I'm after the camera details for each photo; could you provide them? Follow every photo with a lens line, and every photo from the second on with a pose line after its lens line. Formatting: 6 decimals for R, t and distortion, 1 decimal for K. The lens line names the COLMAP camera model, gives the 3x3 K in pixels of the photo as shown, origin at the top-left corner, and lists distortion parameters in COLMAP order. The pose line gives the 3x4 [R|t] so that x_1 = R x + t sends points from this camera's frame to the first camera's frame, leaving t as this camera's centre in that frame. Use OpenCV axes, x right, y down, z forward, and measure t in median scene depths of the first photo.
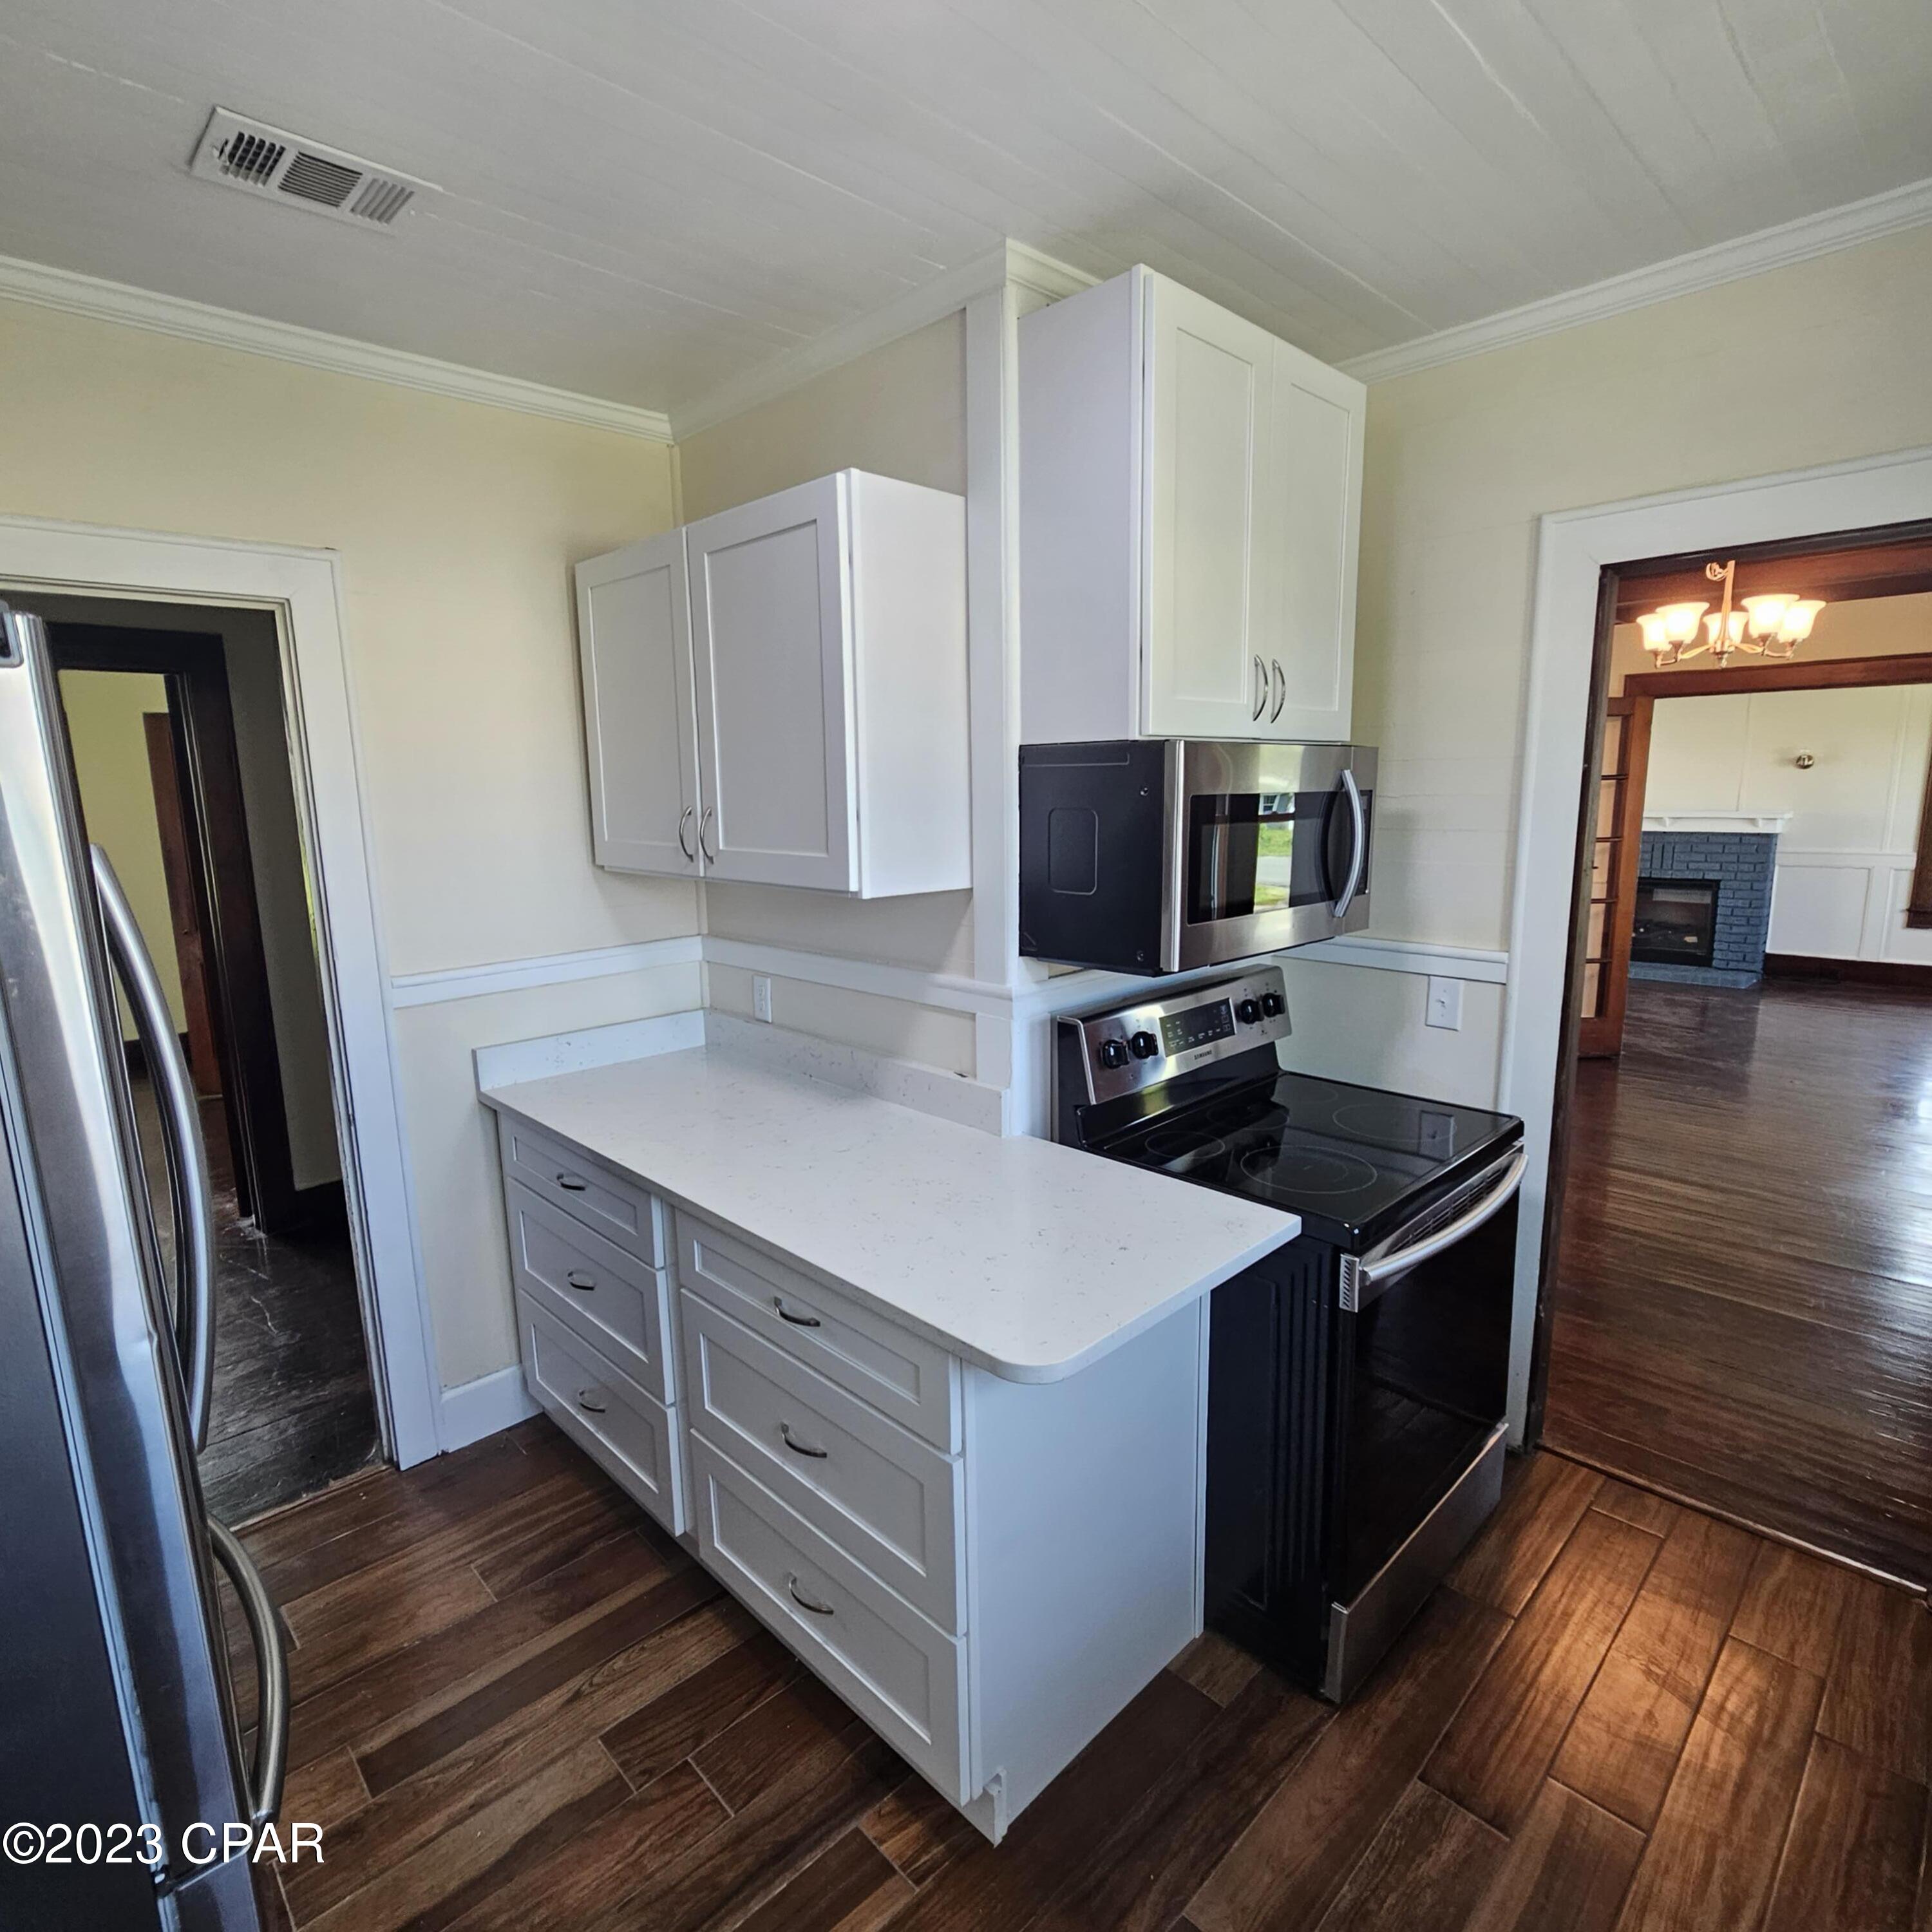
lens RADIAL K [[1045.2, 0, 964.0], [0, 1045.2, 967.2], [0, 0, 1]] dist [-0.006308, -0.000303]
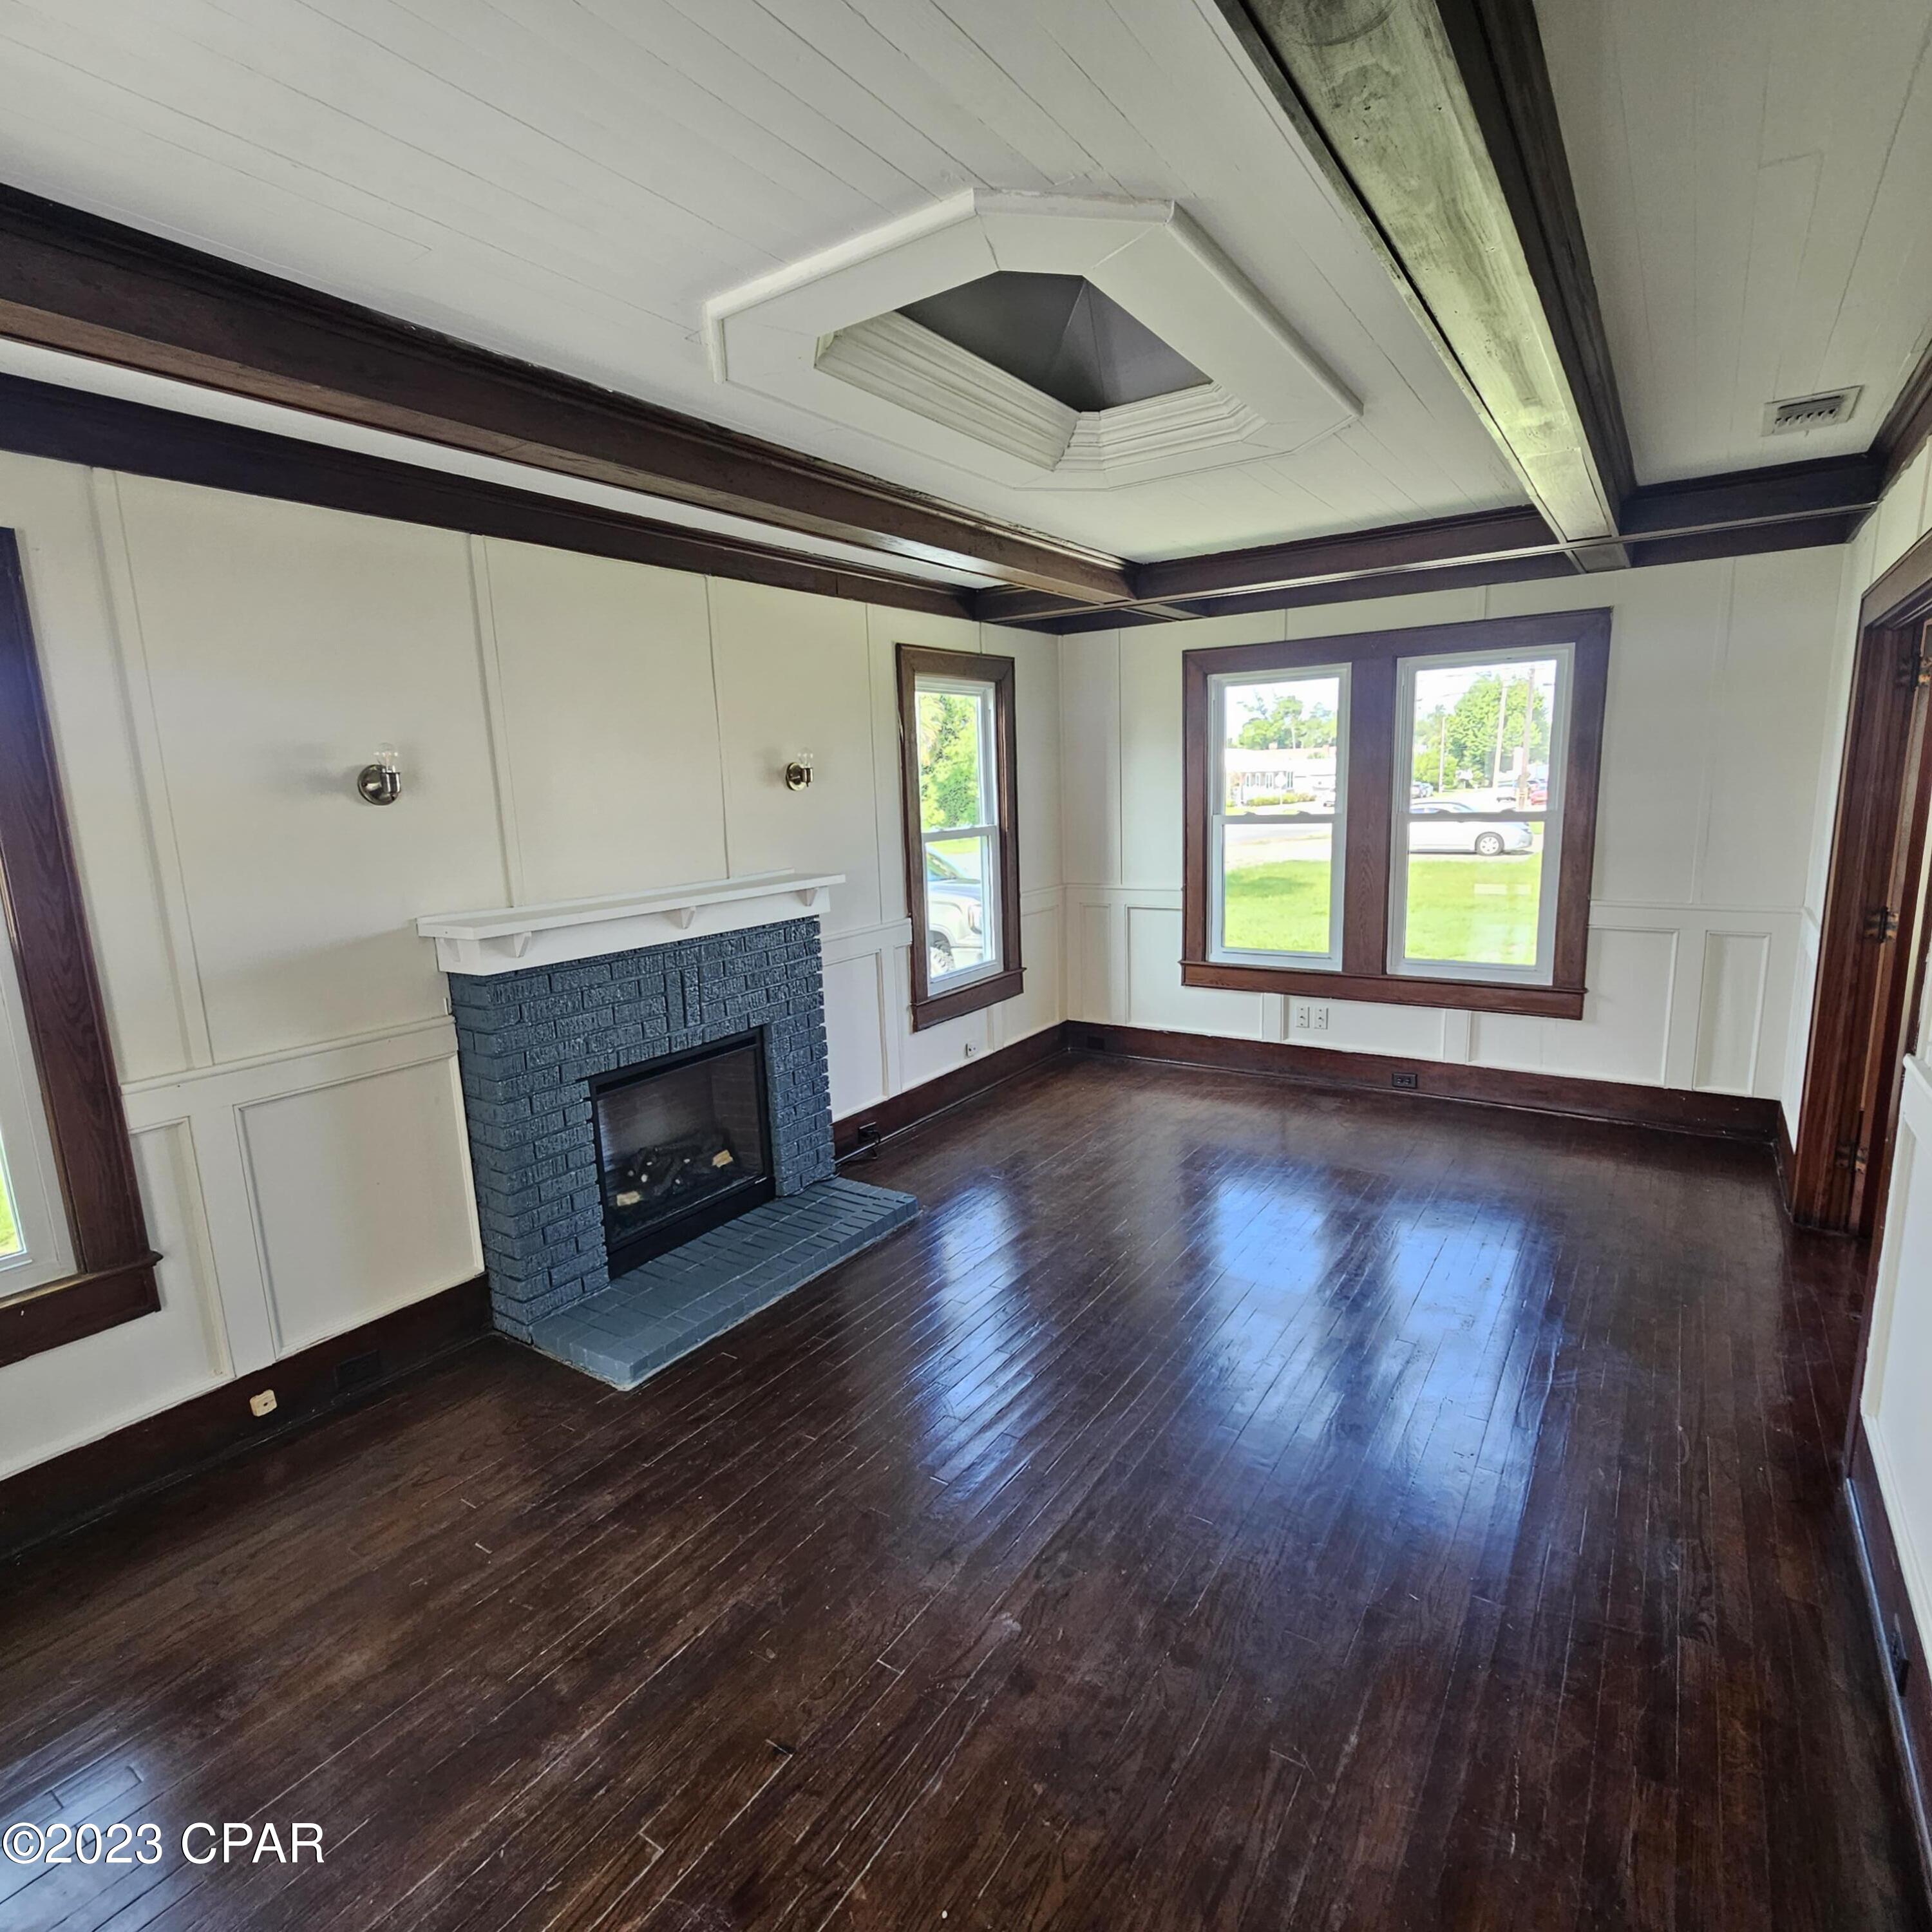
lens RADIAL K [[1045.2, 0, 966.9], [0, 1045.2, 970.4], [0, 0, 1]] dist [-0.006308, -0.000303]
pose [[-0.195026, -0.152029, 0.968944, 0.251435], [0.205754, 0.959589, 0.191975, -0.178634], [-0.958973, 0.236804, -0.155865, 0.977986]]
